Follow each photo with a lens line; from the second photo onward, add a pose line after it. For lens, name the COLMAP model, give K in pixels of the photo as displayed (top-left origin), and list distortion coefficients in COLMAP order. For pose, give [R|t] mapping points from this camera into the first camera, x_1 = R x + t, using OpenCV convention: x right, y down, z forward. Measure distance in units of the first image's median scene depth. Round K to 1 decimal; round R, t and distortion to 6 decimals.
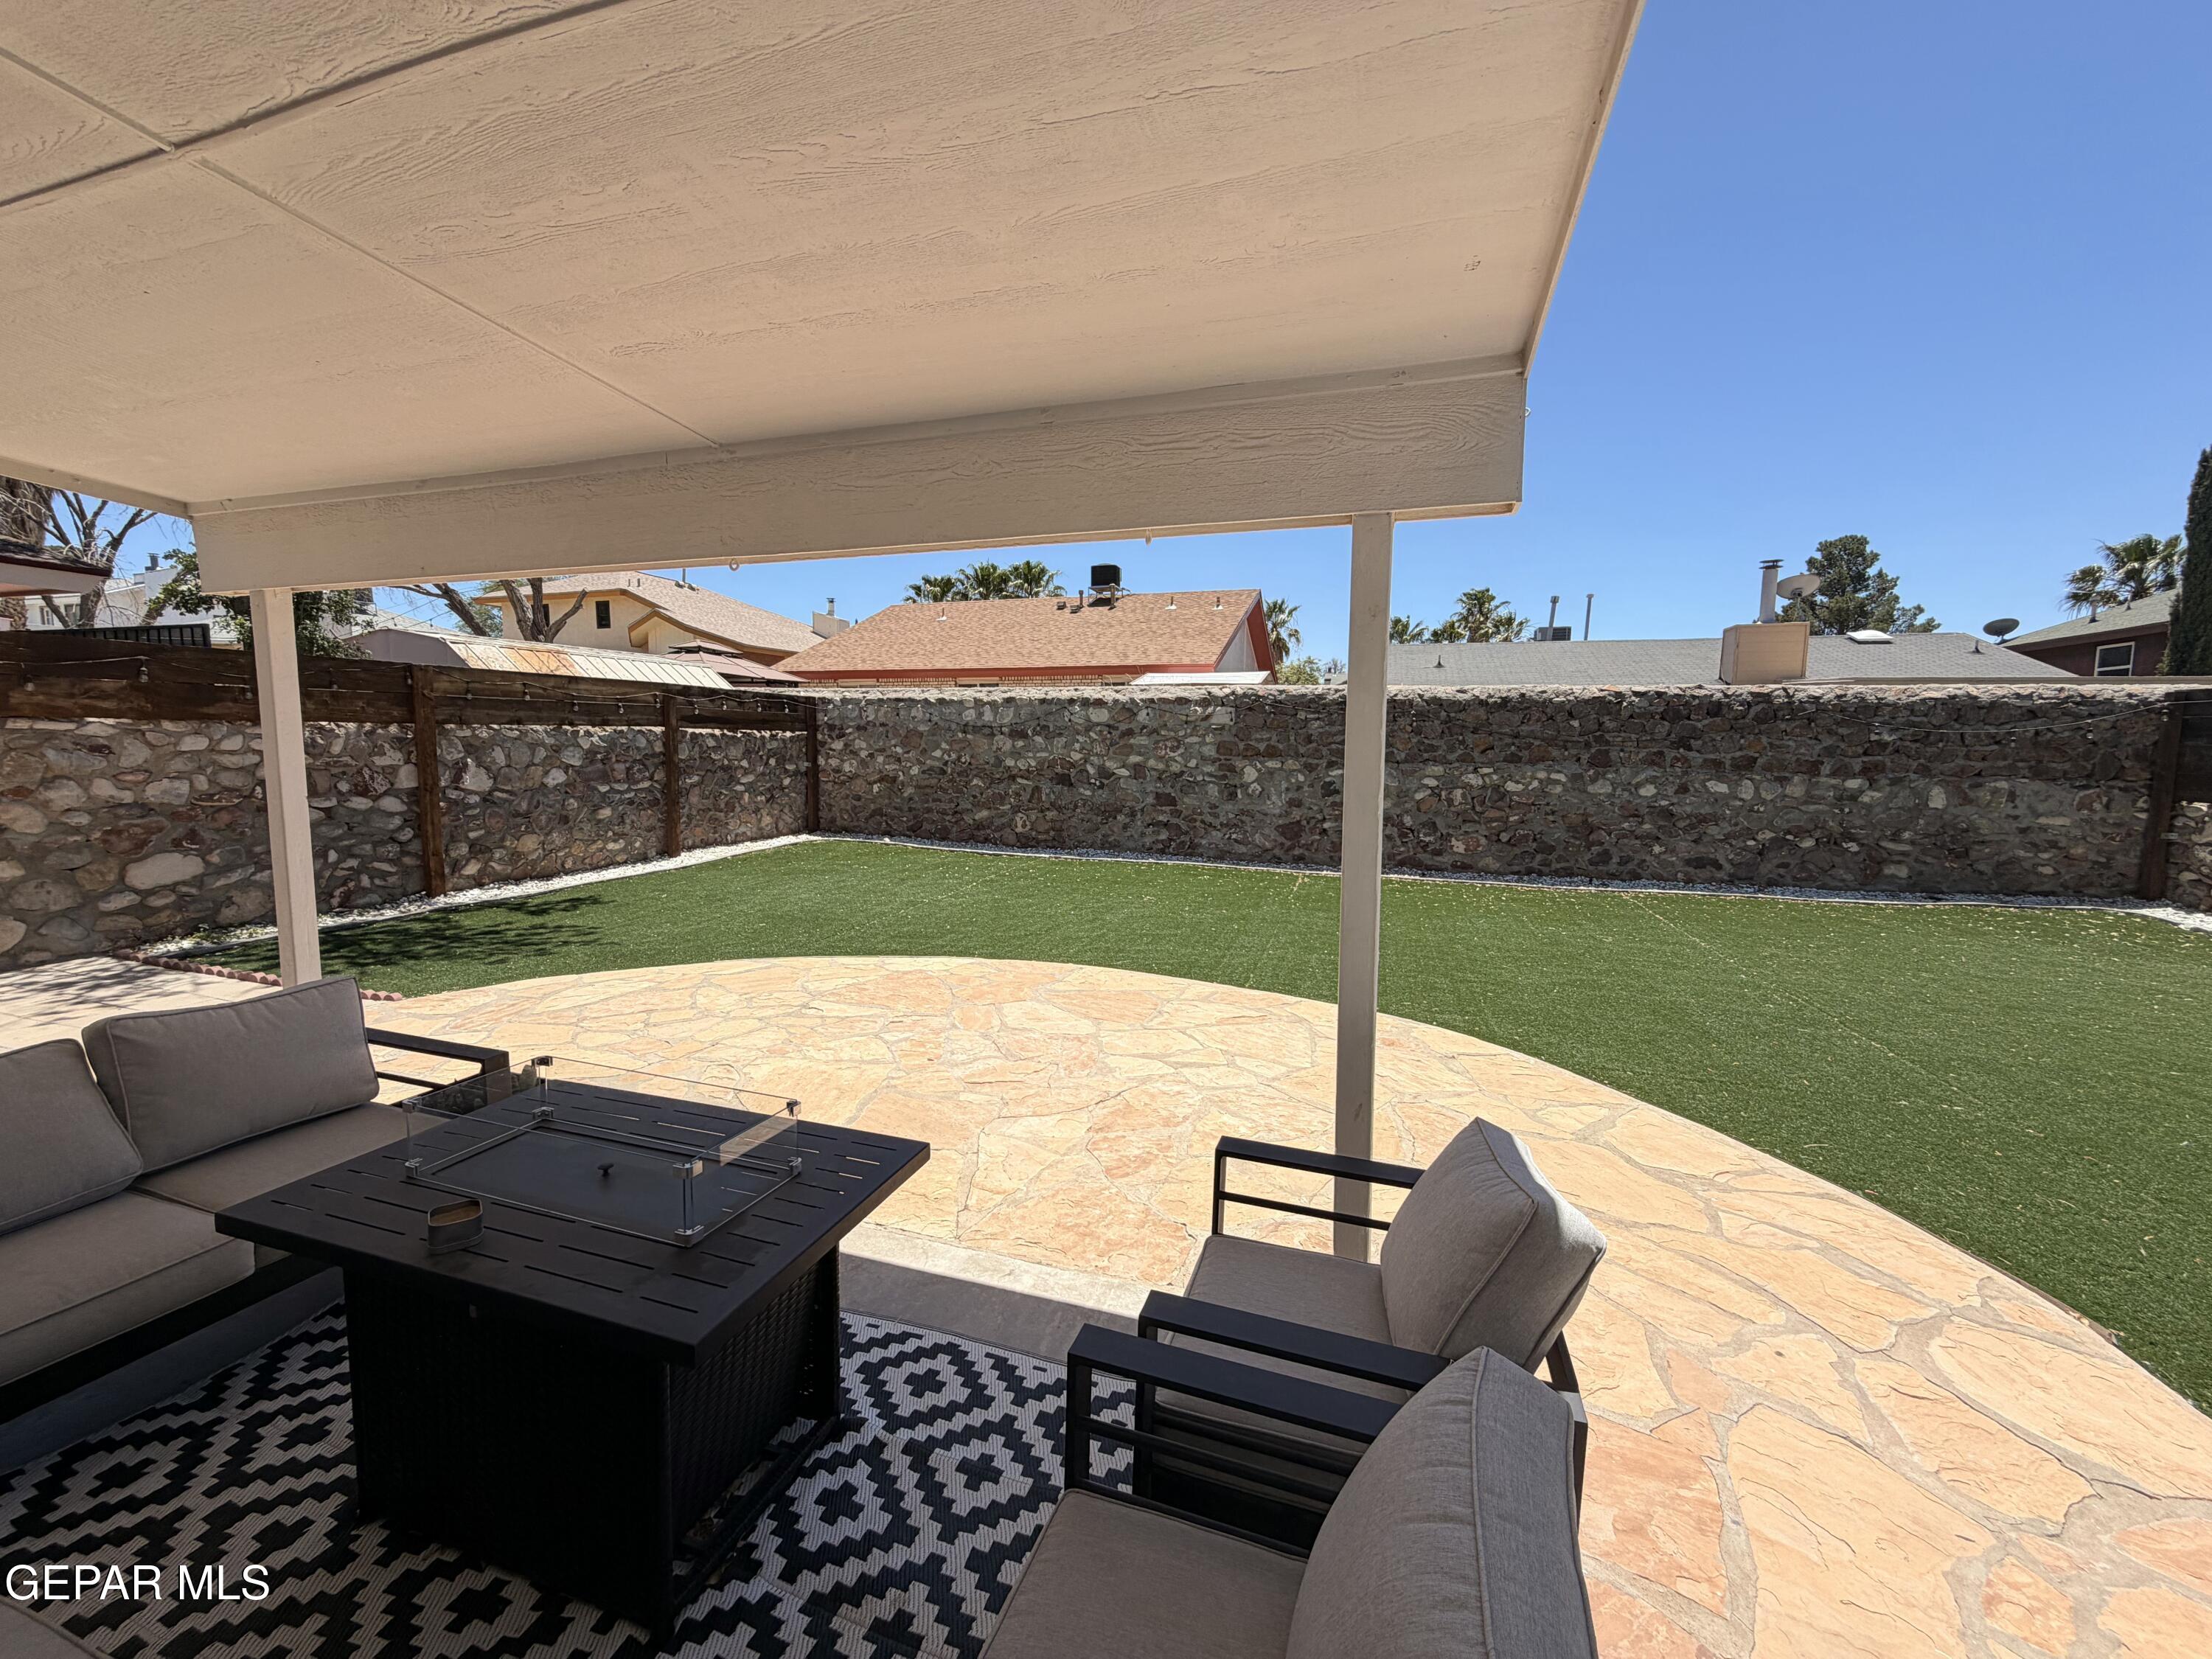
lens RADIAL K [[883.7, 0, 1106.0], [0, 883.7, 829.5], [0, 0, 1]] dist [-0.002165, -0.000259]
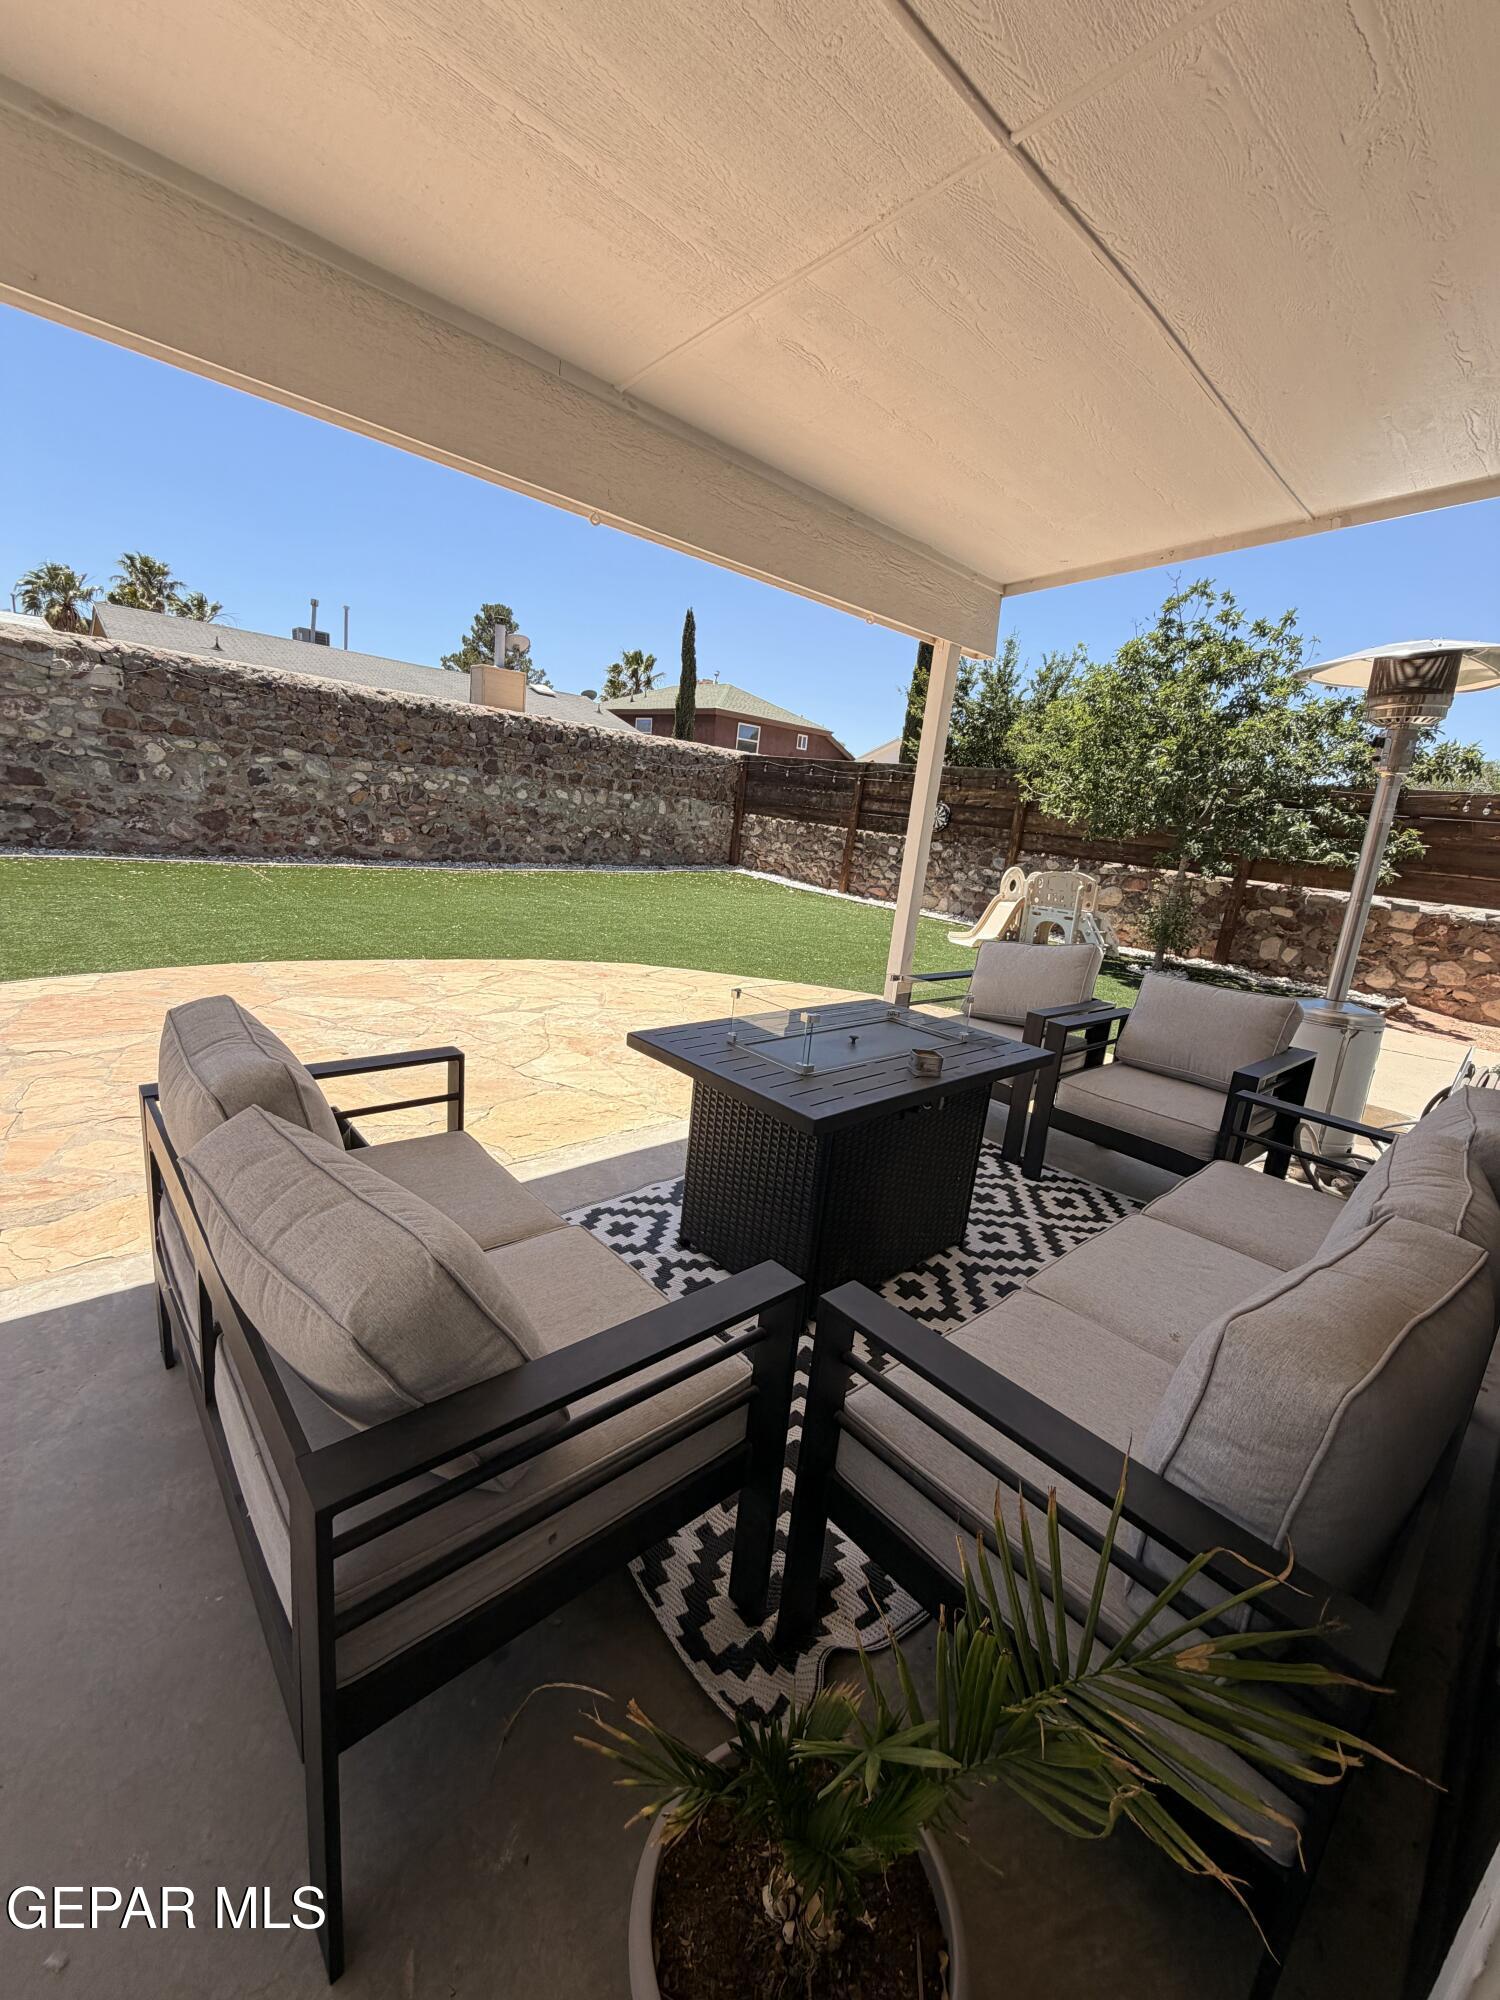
lens RADIAL K [[799.0, 0, 750.0], [0, 799.0, 1000.0], [0, 0, 1]] dist [-0.002165, -0.000259]
pose [[0.479137, -0.172526, 0.860617, -0.303184], [-0.011874, 0.979129, 0.202894, 0.010619], [-0.877660, -0.107433, 0.467088, 0.095184]]
